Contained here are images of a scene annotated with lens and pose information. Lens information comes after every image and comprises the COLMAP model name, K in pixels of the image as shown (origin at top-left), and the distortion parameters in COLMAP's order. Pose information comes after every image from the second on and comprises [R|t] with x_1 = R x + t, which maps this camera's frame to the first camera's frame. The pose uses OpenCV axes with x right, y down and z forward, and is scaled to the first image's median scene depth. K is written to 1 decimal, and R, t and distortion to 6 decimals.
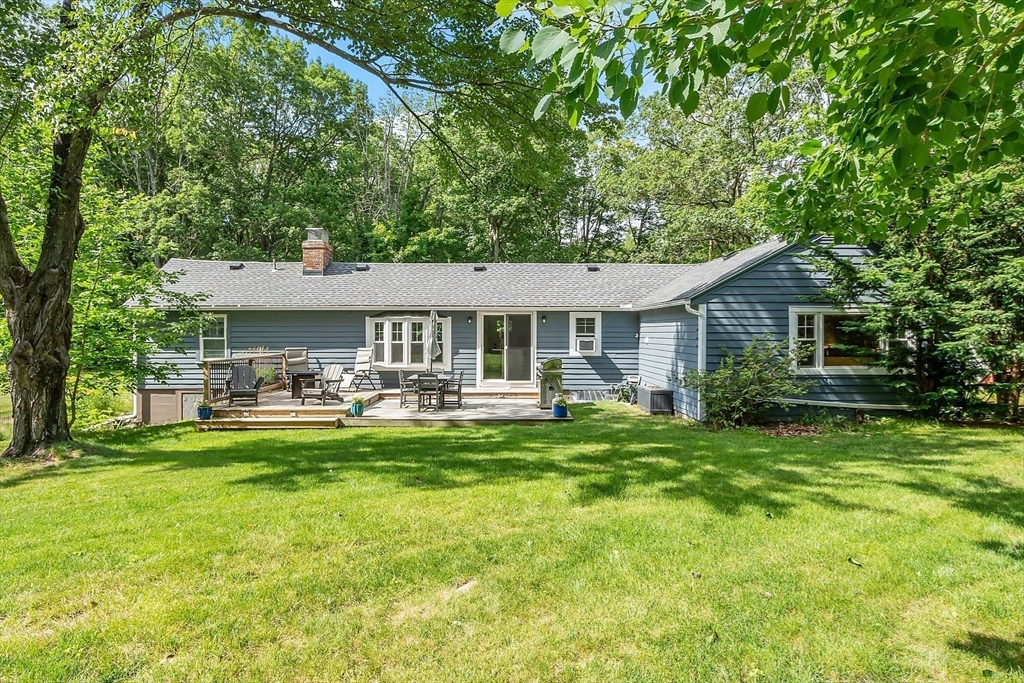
lens RADIAL K [[592.5, 0, 508.7], [0, 592.5, 340.9], [0, 0, 1]] dist [0.001133, 0.000152]
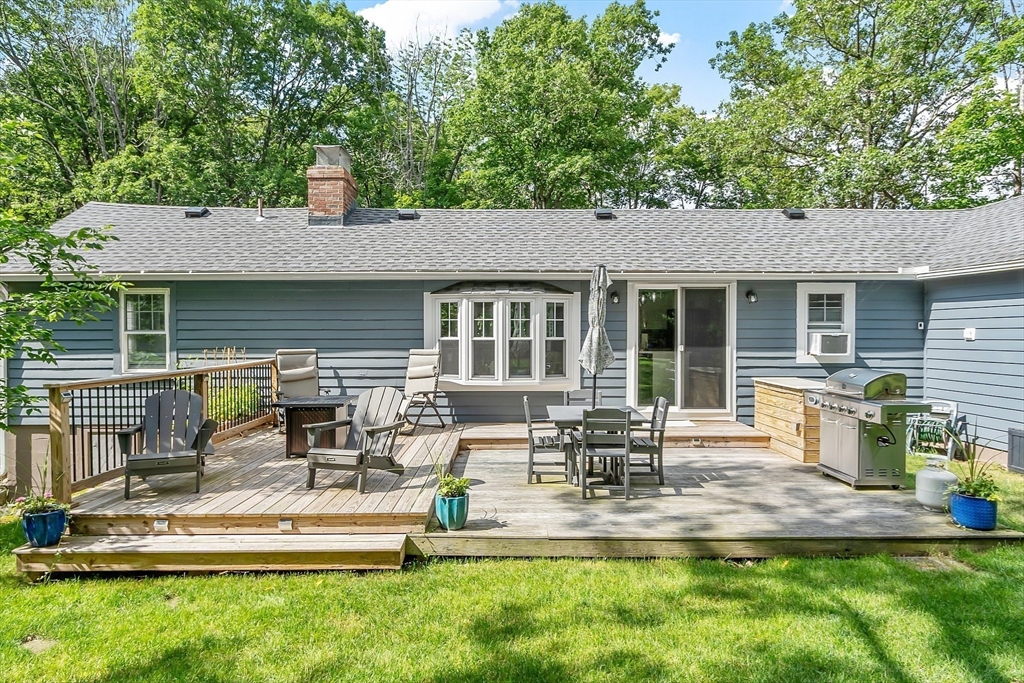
lens RADIAL K [[592.5, 0, 511.2], [0, 592.5, 342.6], [0, 0, 1]] dist [0.001133, 0.000152]
pose [[0.999995, -0.002077, -0.002289, -0.159639], [0.002079, 0.999997, 0.001003, 0.005225], [0.002287, -0.001008, 0.999997, 0.454565]]
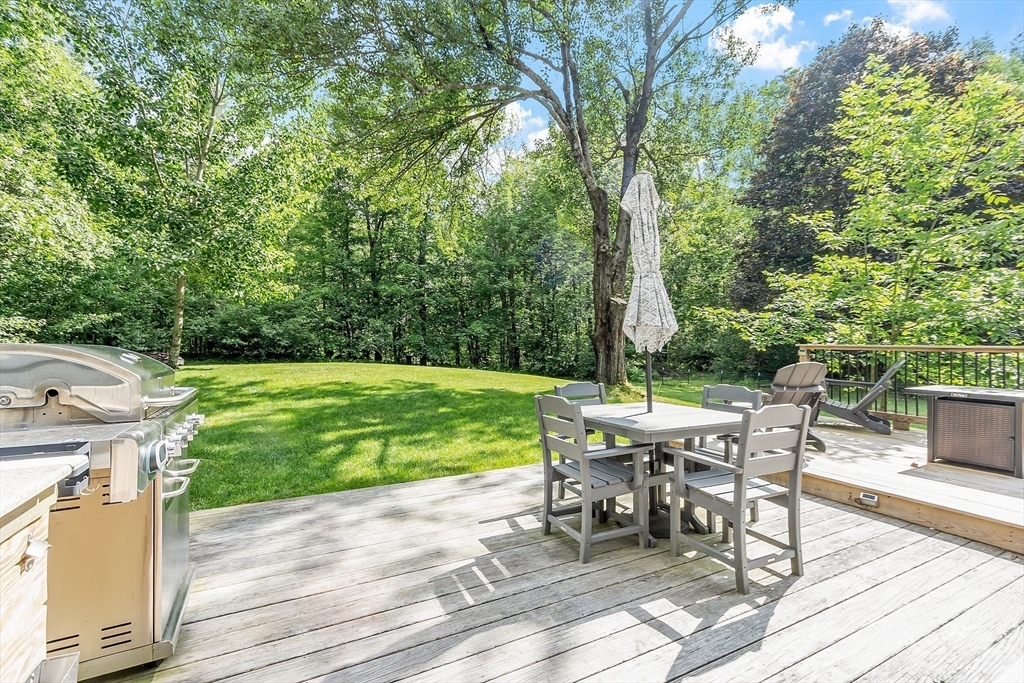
lens RADIAL K [[457.2, 0, 511.0], [0, 457.2, 343.7], [0, 0, 1]] dist [0.001967, -0.001495]
pose [[-0.888430, 0.004725, -0.458988, 0.019802], [-0.003049, 0.999864, 0.016195, 0.021016], [0.459002, 0.015788, -0.888295, 0.960618]]
